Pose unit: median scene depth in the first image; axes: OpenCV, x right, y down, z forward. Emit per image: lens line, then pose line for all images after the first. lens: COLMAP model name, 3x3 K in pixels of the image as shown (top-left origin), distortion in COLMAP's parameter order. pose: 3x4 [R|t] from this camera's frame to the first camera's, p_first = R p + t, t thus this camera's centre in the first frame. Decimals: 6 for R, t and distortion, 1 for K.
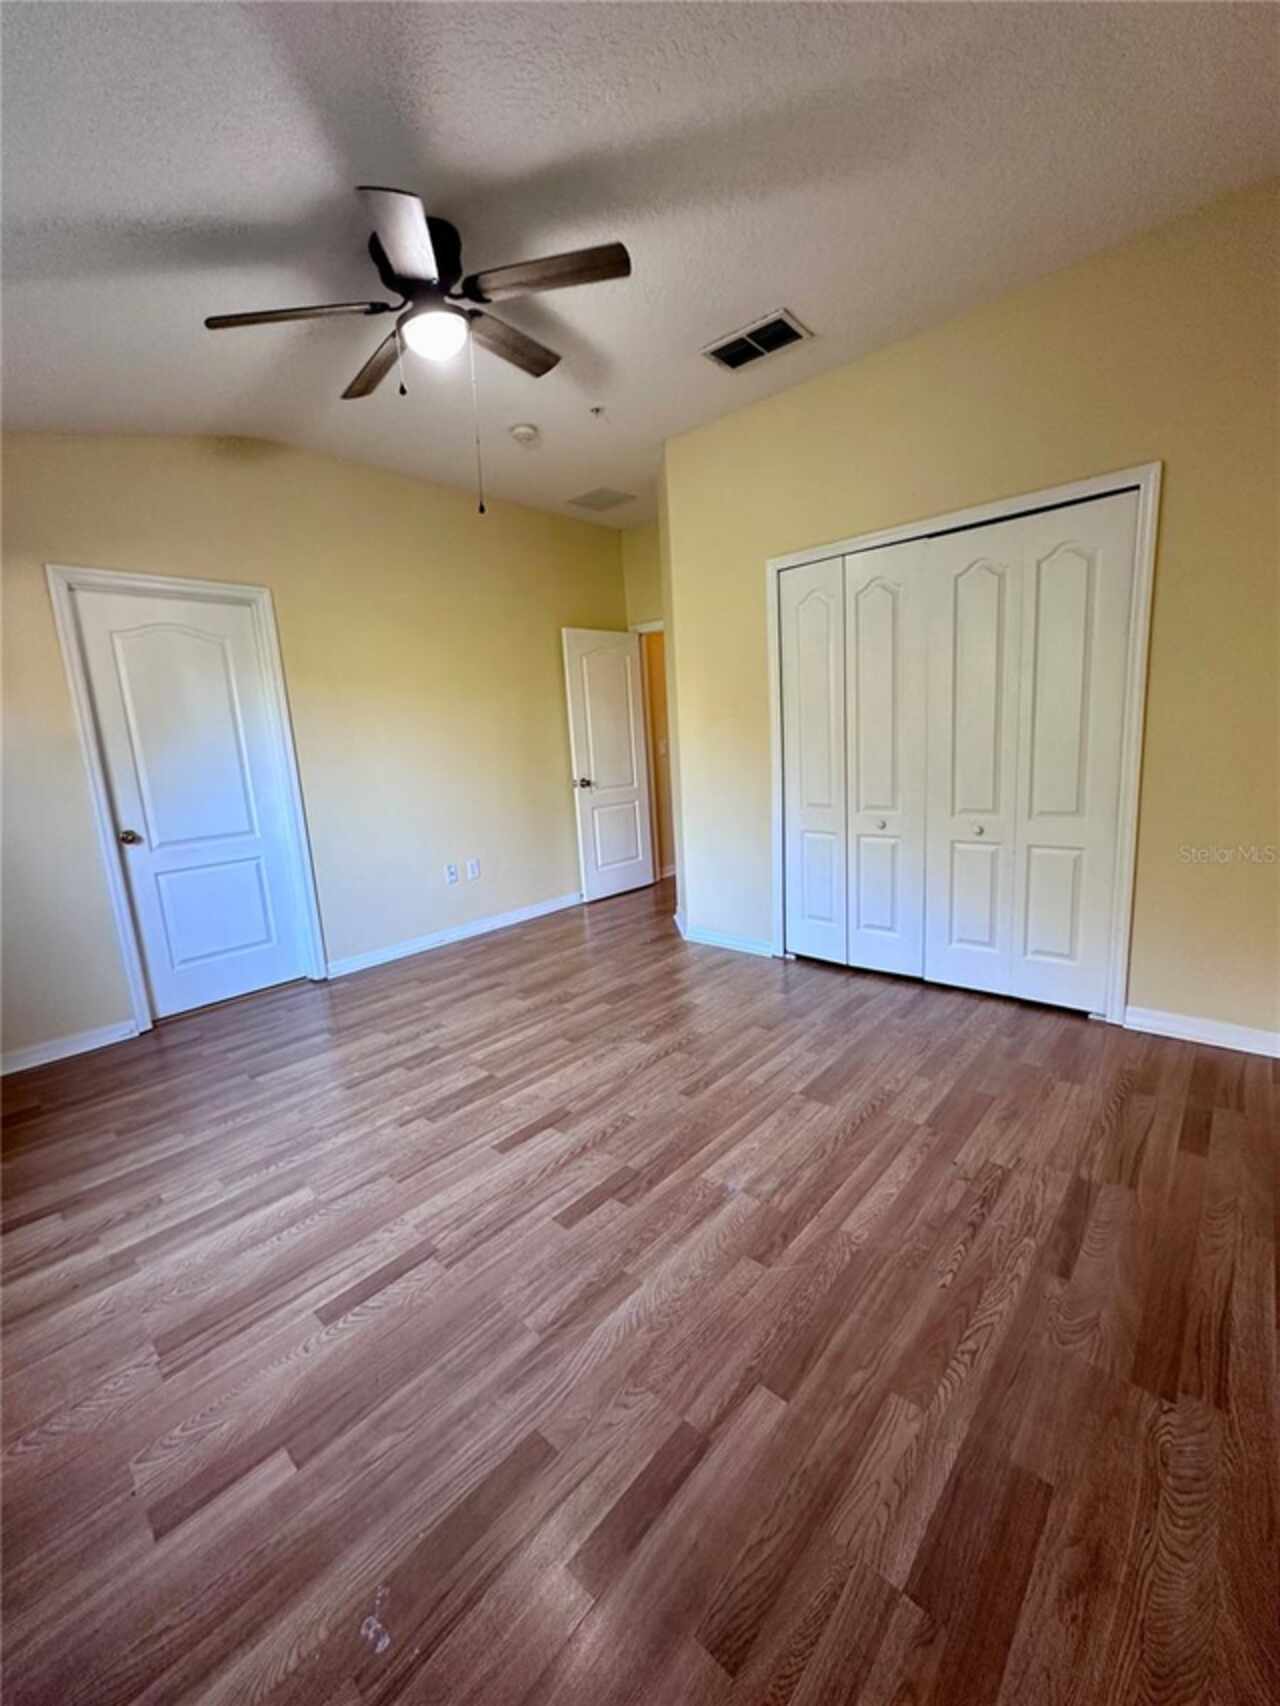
lens RADIAL K [[679.8, 0, 640.1], [0, 679.8, 853.6], [0, 0, 1]] dist [-0.005903, 0.001034]
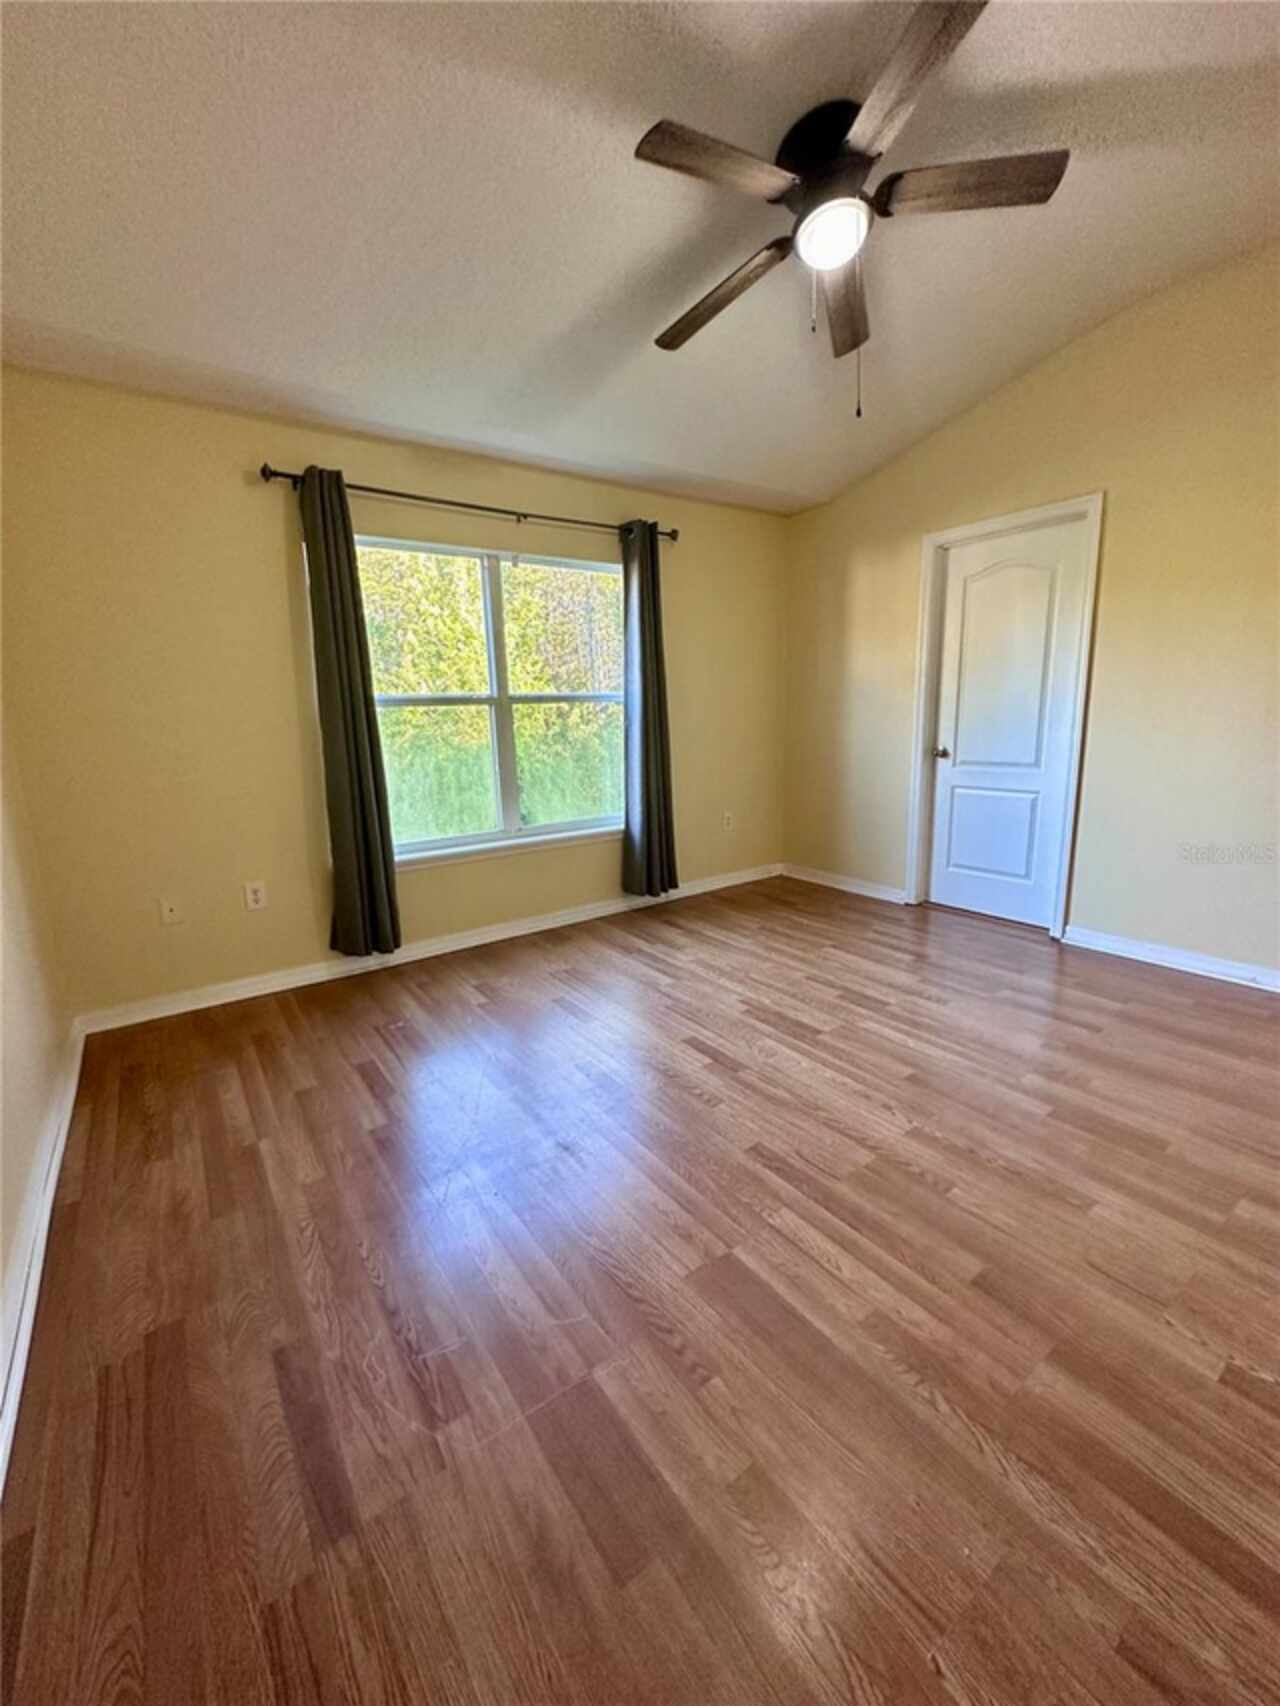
lens RADIAL K [[679.8, 0, 639.1], [0, 679.8, 849.3], [0, 0, 1]] dist [-0.005903, 0.001034]
pose [[-0.208934, 0.256308, -0.943744, 0.716979], [-0.129530, 0.949287, 0.286490, -0.175482], [0.969313, 0.182101, -0.165139, 0.893739]]
